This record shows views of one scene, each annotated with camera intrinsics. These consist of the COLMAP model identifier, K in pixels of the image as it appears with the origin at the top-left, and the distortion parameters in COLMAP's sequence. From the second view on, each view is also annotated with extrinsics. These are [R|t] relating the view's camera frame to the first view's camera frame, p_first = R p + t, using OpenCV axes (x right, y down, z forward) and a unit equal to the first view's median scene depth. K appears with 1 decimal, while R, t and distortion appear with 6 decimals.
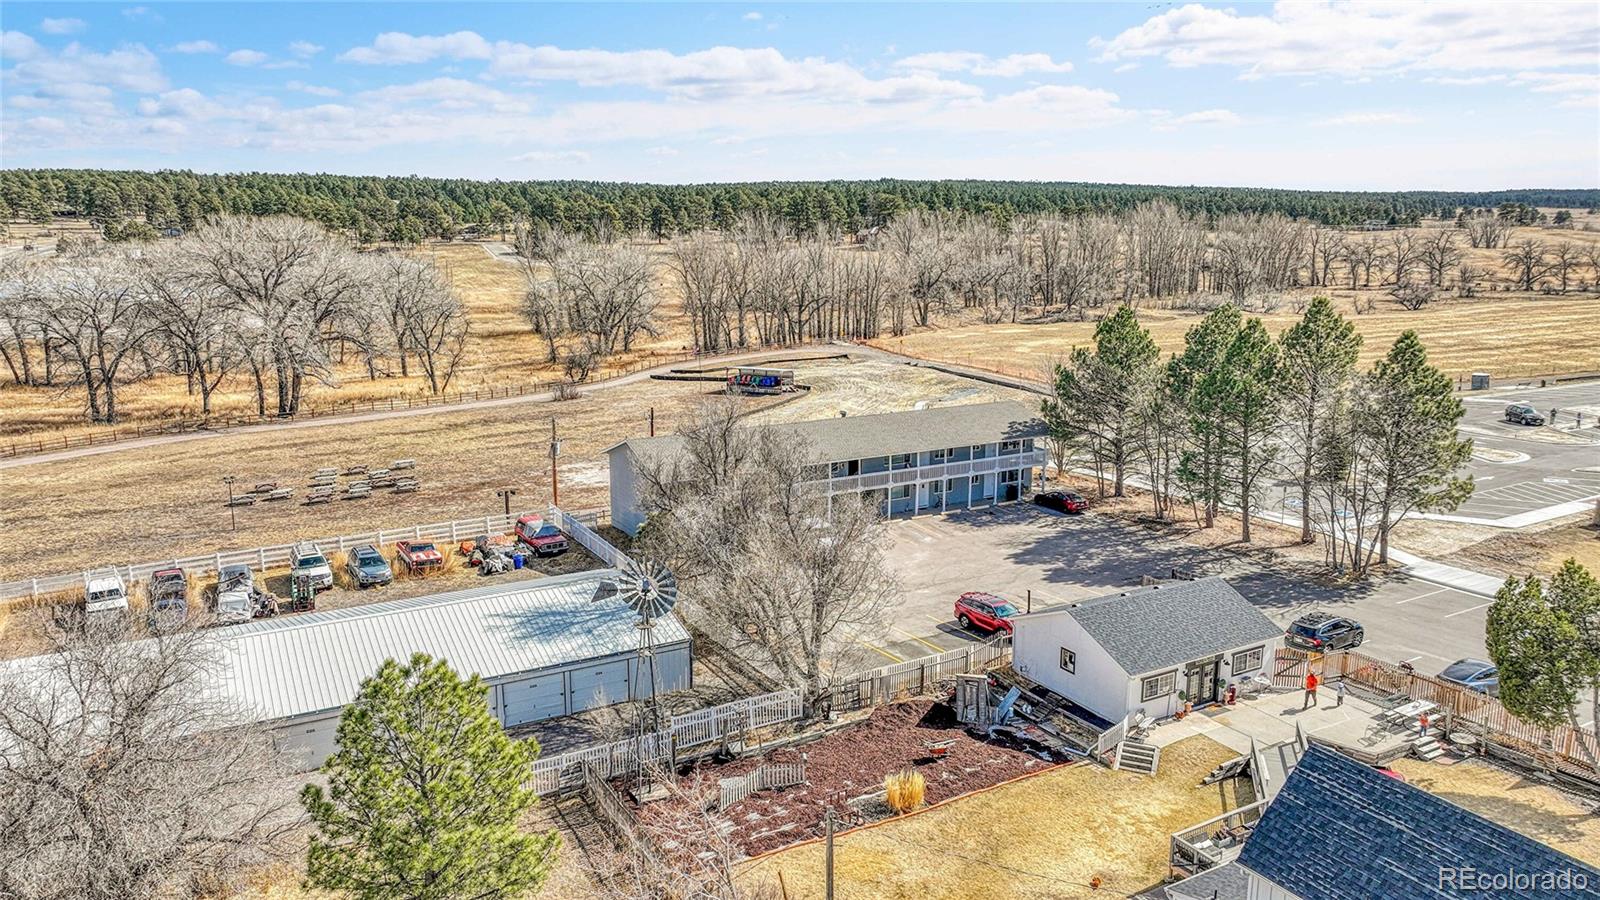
lens RADIAL K [[1142.0, 0, 799.1], [0, 1142.0, 453.1], [0, 0, 1]] dist [0.011870, -0.004646]
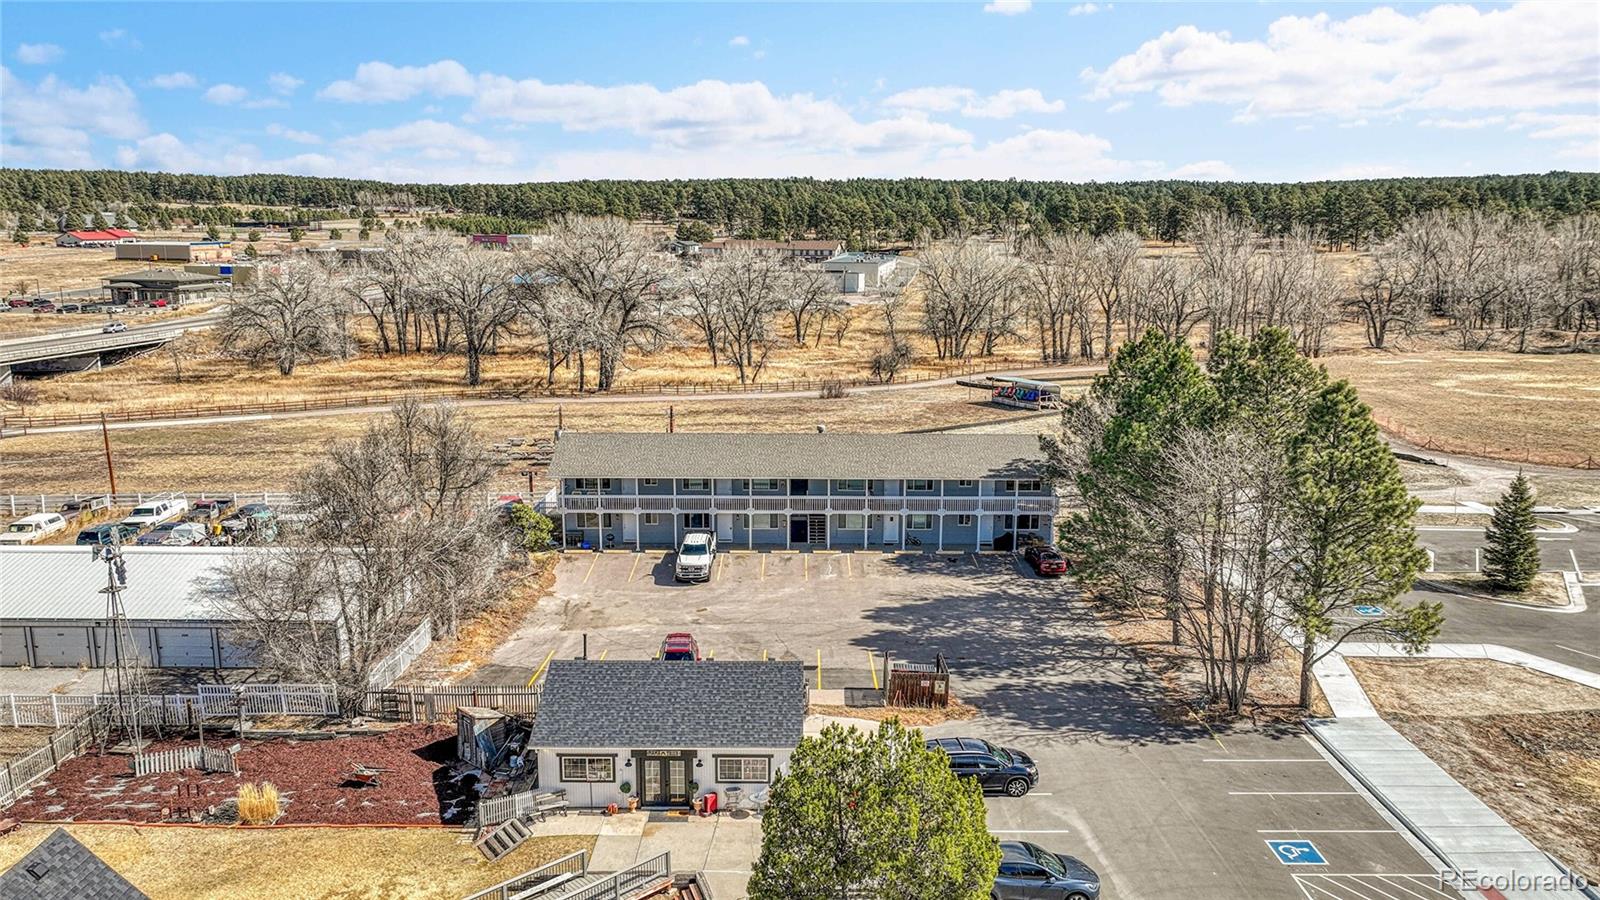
lens RADIAL K [[1142.0, 0, 799.6], [0, 1142.0, 446.1], [0, 0, 1]] dist [0.011870, -0.004646]
pose [[0.860847, 0.101765, -0.498584, 0.470203], [-0.105174, 0.994225, 0.021338, -0.037823], [0.497876, 0.034069, 0.866578, 0.186651]]
